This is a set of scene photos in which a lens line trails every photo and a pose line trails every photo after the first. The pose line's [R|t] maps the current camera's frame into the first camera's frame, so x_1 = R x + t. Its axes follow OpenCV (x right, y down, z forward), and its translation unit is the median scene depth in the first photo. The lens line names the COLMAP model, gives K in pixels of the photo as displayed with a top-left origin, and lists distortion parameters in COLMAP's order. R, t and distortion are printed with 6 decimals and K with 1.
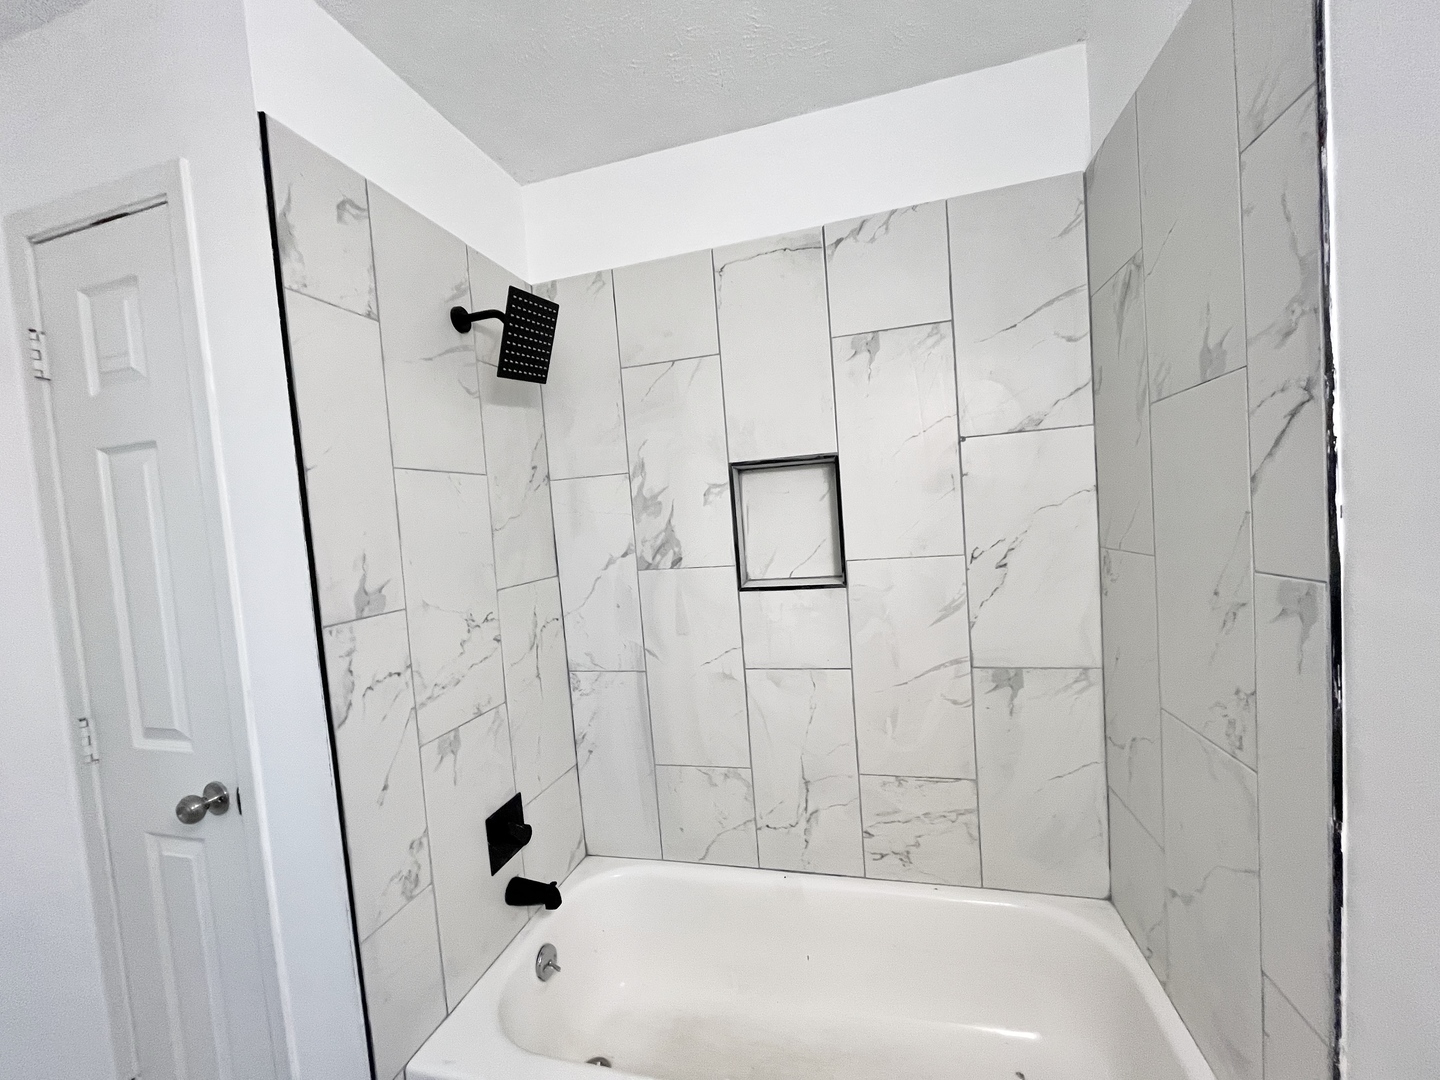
lens RADIAL K [[578.9, 0, 720.6], [0, 578.9, 541.3], [0, 0, 1]] dist [-0.002649, -0.000621]
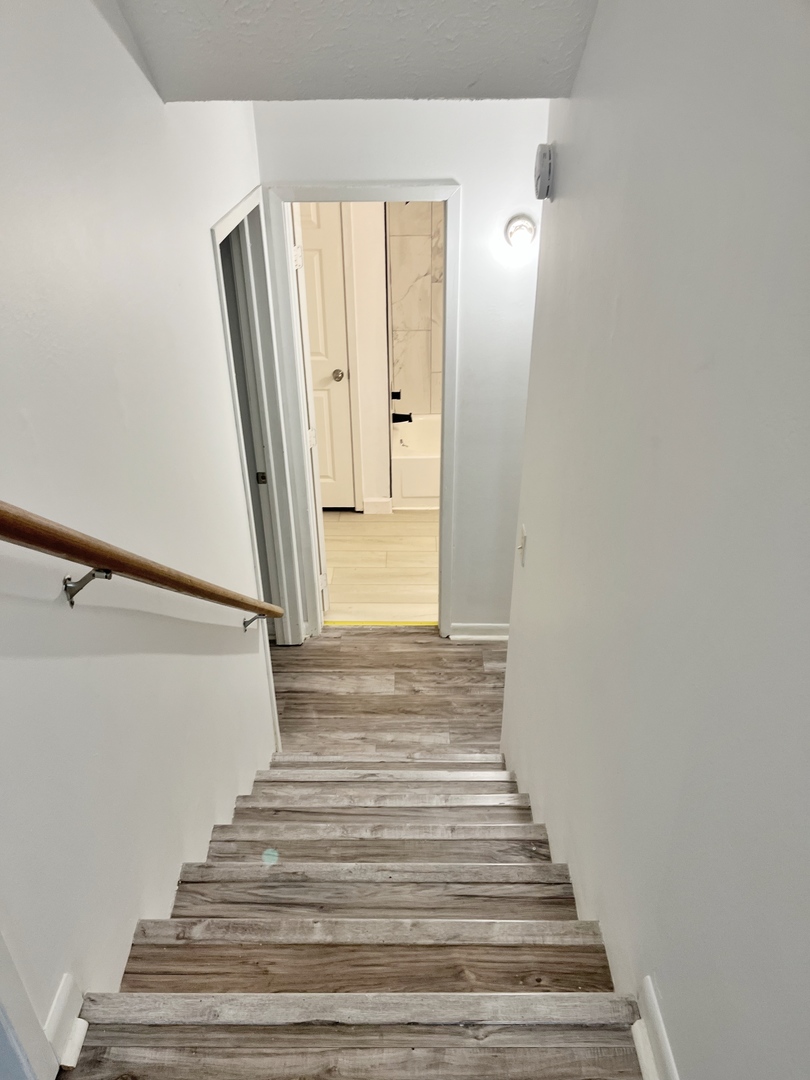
lens RADIAL K [[828.1, 0, 400.5], [0, 828.1, 542.2], [0, 0, 1]] dist [0.085601, -0.109692]
pose [[0.964100, -0.076999, 0.254129, -1.287618], [-0.047091, 0.892286, 0.449009, -0.549741], [-0.261329, -0.444857, 0.856627, -2.377044]]
